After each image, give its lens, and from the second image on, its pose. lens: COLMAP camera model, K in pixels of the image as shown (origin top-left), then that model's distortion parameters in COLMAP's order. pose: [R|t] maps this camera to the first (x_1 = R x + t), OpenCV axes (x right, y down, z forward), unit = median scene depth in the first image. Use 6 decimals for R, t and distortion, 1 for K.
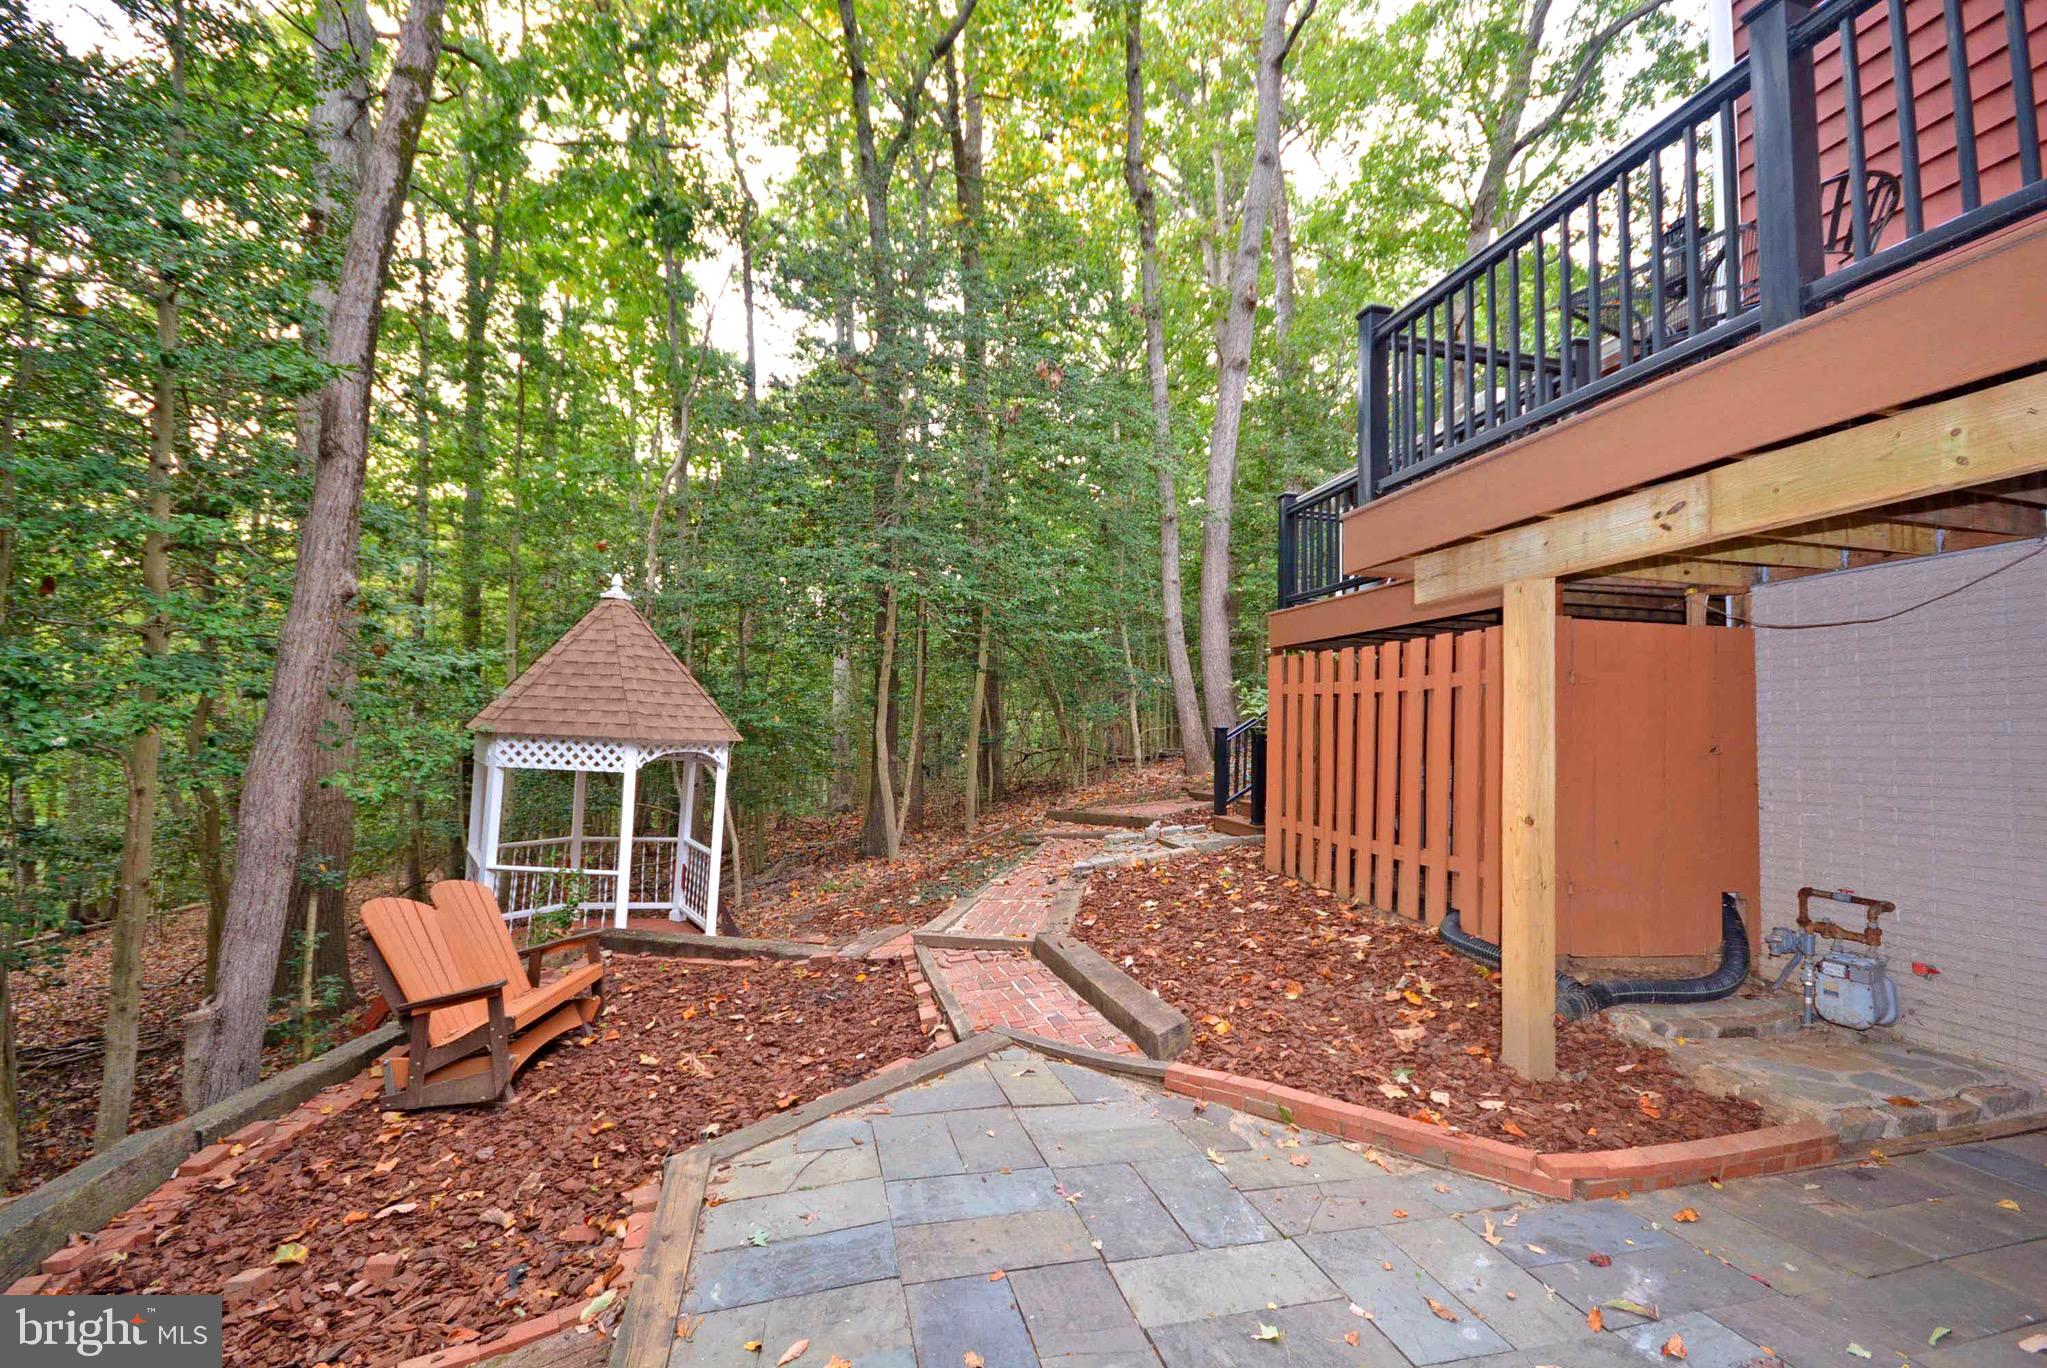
lens RADIAL K [[890.1, 0, 1026.7], [0, 890.1, 687.4], [0, 0, 1]] dist [-0.001124, -0.002003]
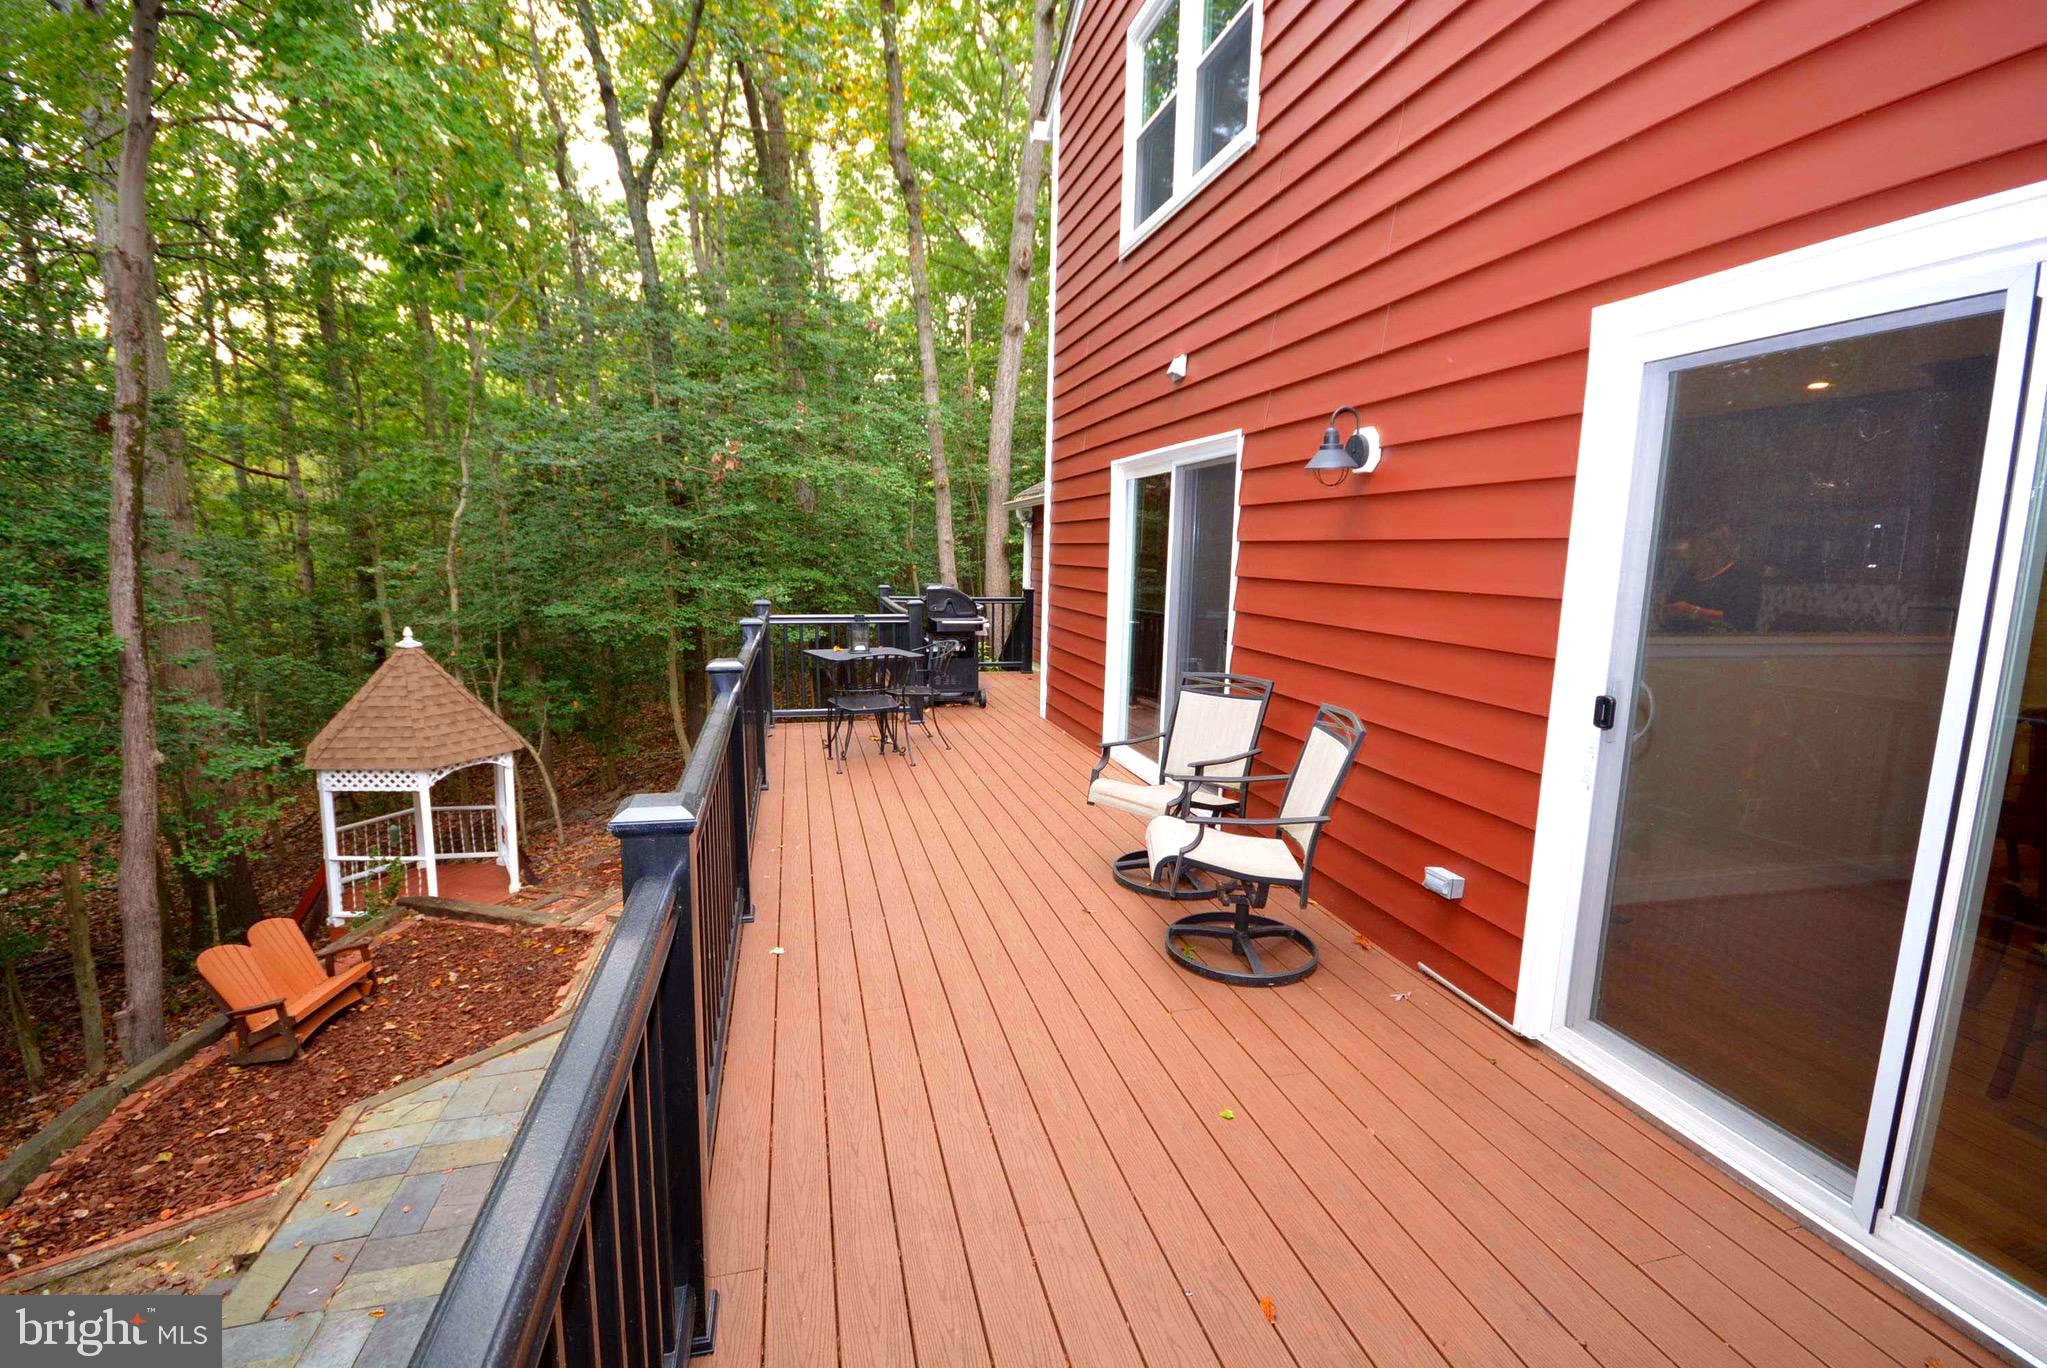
lens RADIAL K [[890.1, 0, 1024.9], [0, 890.1, 691.2], [0, 0, 1]] dist [-0.001124, -0.002003]
pose [[0.999850, -0.010183, 0.013982, 0.825009], [0.006831, 0.975104, 0.221643, -0.616505], [-0.015891, -0.221515, 0.975028, -0.591548]]
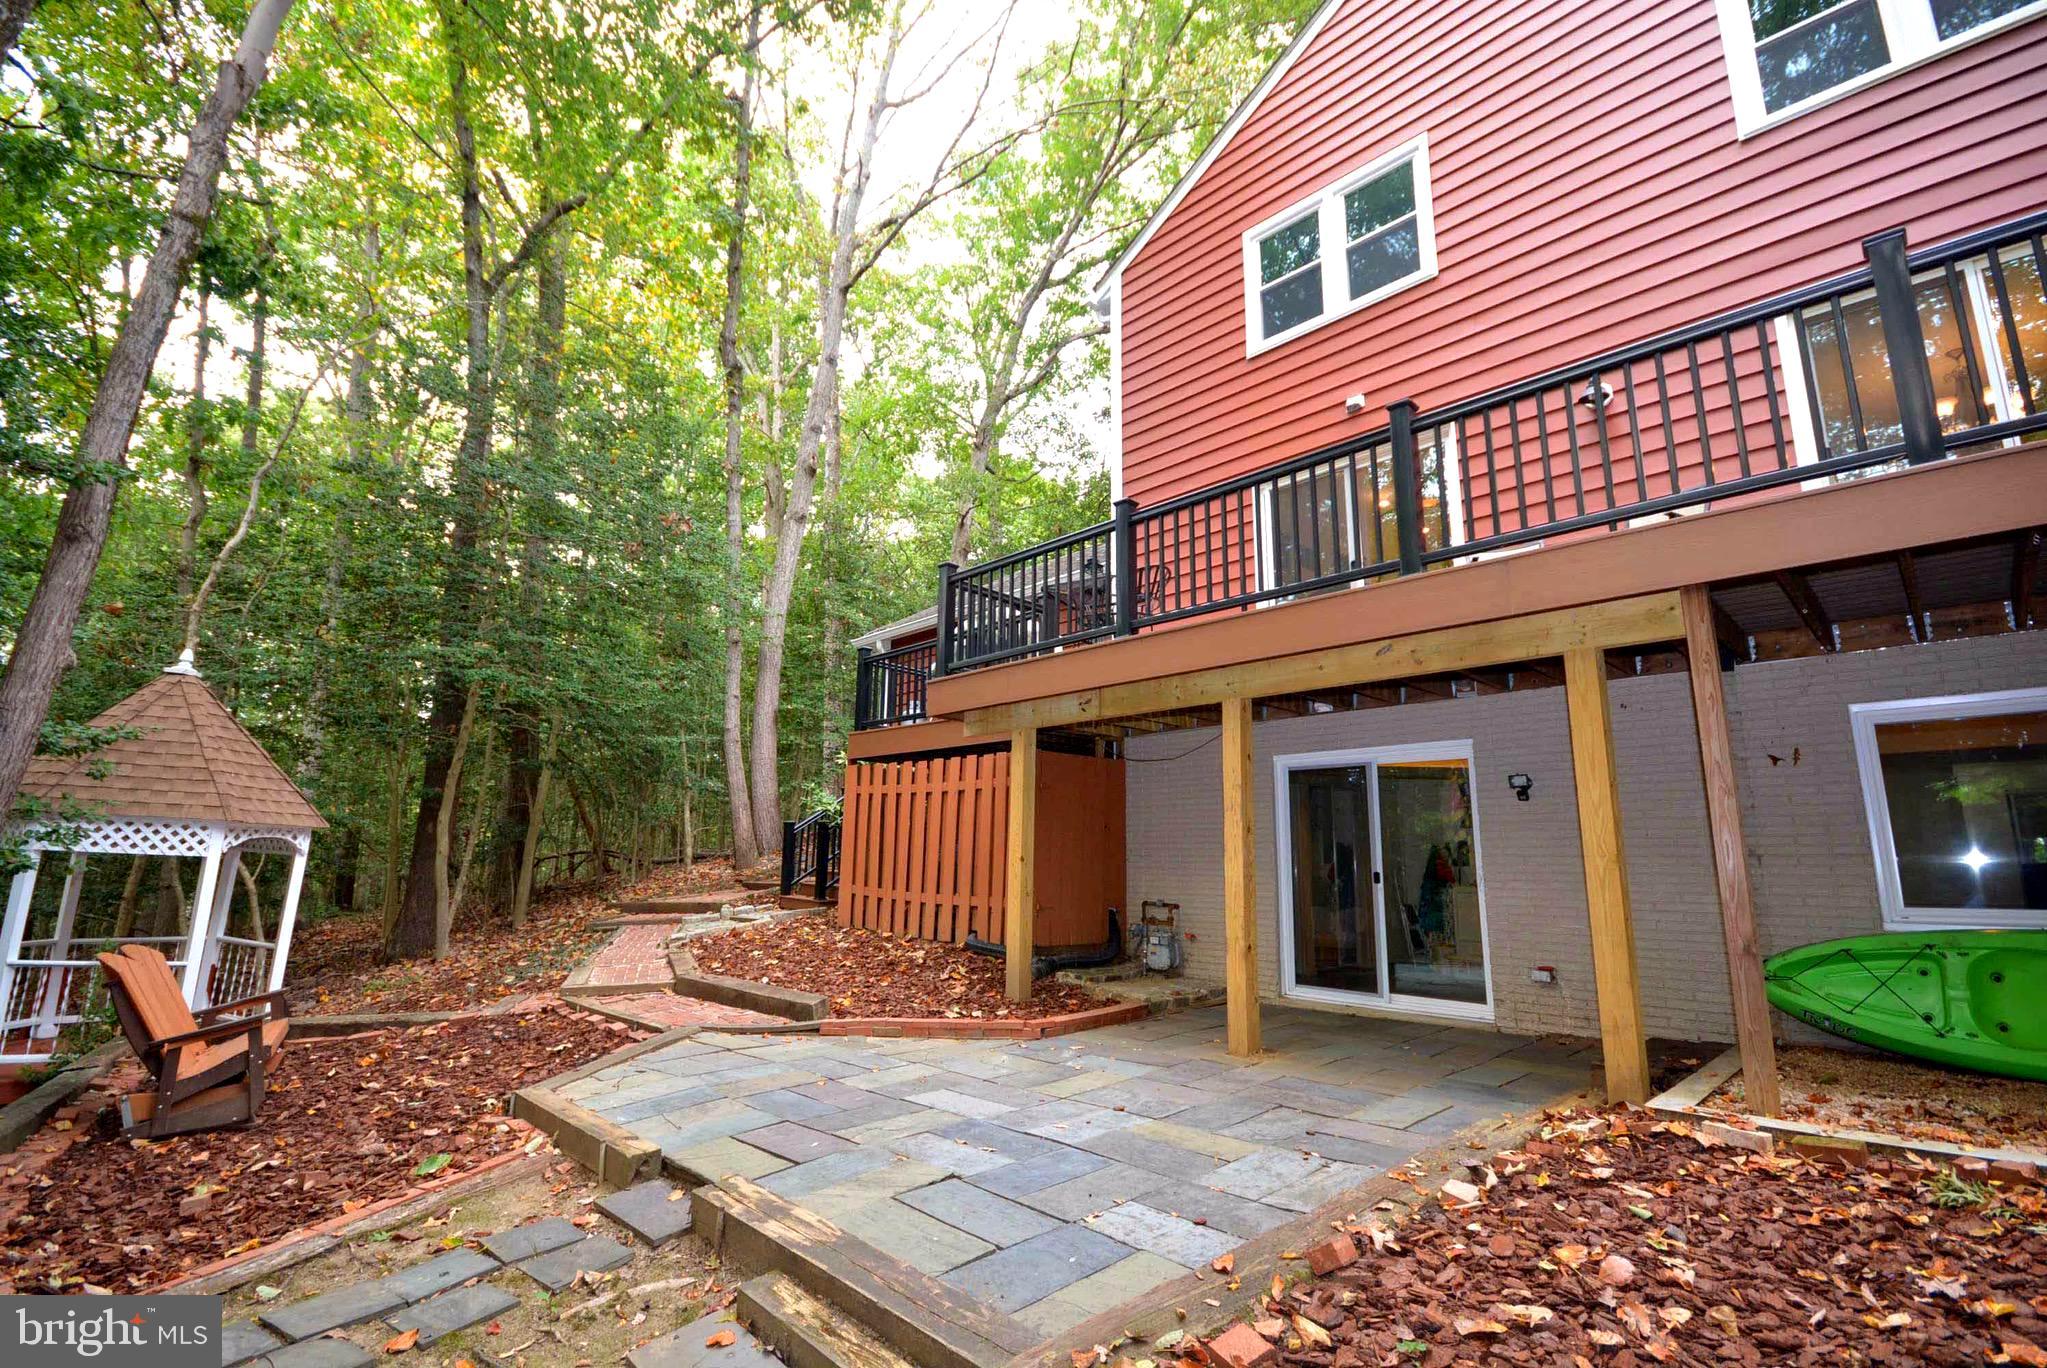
lens RADIAL K [[890.1, 0, 1026.9], [0, 890.1, 685.6], [0, 0, 1]] dist [-0.001124, -0.002003]
pose [[0.852954, 0.089028, 0.514337, -0.348789], [-0.023220, 0.990844, -0.133001, 0.032897], [-0.521469, 0.101501, 0.847212, -0.518638]]
